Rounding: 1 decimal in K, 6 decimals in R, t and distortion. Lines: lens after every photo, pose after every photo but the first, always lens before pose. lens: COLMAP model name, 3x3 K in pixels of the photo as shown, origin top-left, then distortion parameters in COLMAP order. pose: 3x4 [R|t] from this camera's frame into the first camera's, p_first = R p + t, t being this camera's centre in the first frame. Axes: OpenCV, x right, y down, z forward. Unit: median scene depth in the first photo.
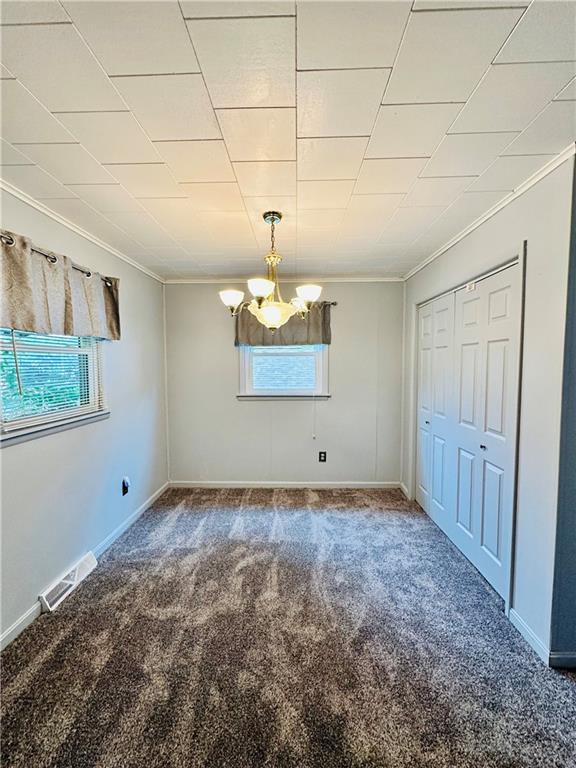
lens RADIAL K [[320.0, 0, 288.0], [0, 320.0, 384.0], [0, 0, 1]] dist [-0.001357, -0.000292]
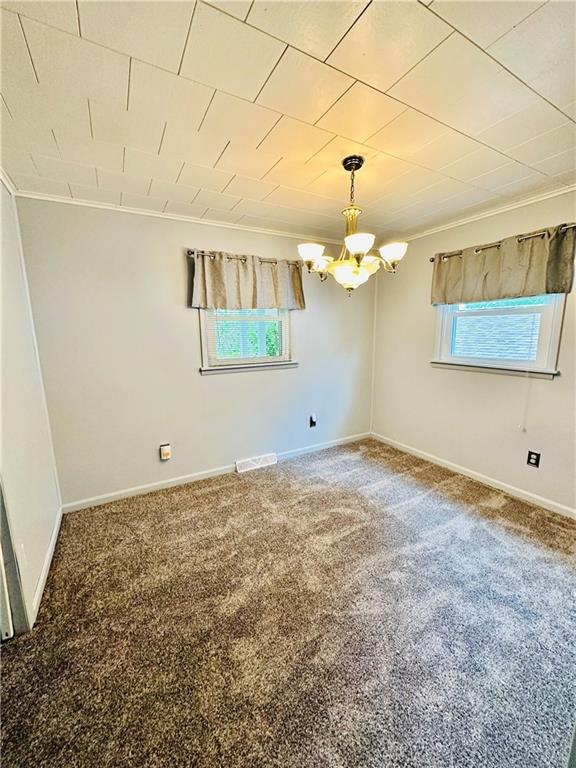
lens RADIAL K [[306.5, 0, 288.0], [0, 306.5, 384.0], [0, 0, 1]] dist [-0.001920, 0.000151]
pose [[0.516466, 0.147145, -0.843571, 0.501831], [-0.044318, 0.988398, 0.145274, -0.011739], [0.855160, -0.037644, 0.516995, 0.267520]]
